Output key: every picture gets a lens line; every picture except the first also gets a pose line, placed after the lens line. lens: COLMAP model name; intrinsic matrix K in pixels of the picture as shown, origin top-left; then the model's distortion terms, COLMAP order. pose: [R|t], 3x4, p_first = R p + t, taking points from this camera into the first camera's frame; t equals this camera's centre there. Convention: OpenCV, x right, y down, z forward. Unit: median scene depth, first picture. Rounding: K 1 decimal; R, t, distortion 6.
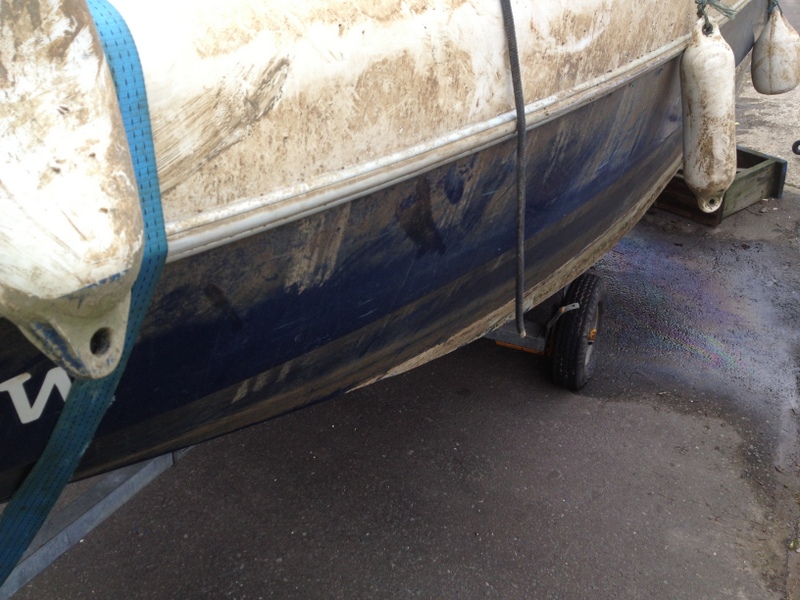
lens RADIAL K [[792.3, 0, 398.7], [0, 792.3, 341.8], [0, 0, 1]] dist [0.091957, -0.154871]
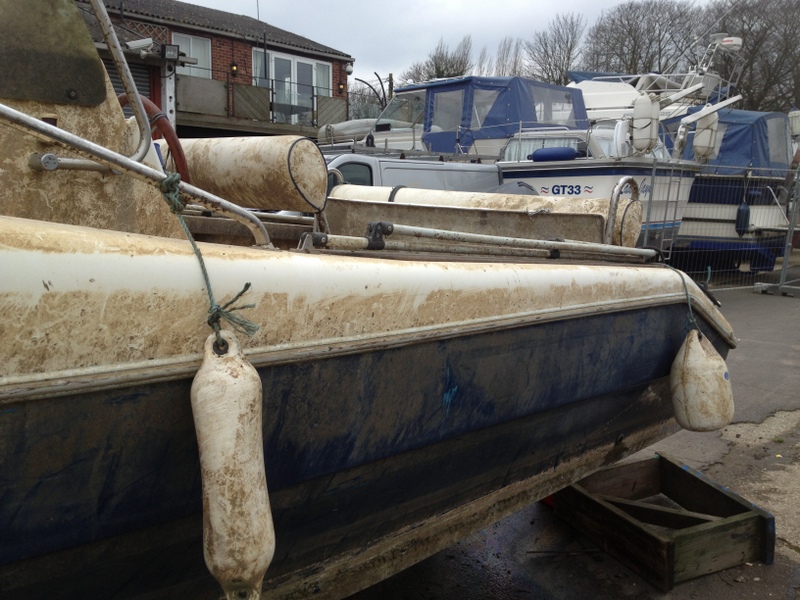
lens RADIAL K [[814.4, 0, 403.5], [0, 814.4, 324.5], [0, 0, 1]] dist [0.234806, -0.656967]
pose [[0.969204, 0.087182, -0.230311, 0.683801], [-0.160395, 0.933141, -0.321748, -0.190561], [0.186862, 0.348780, 0.918387, 0.336940]]
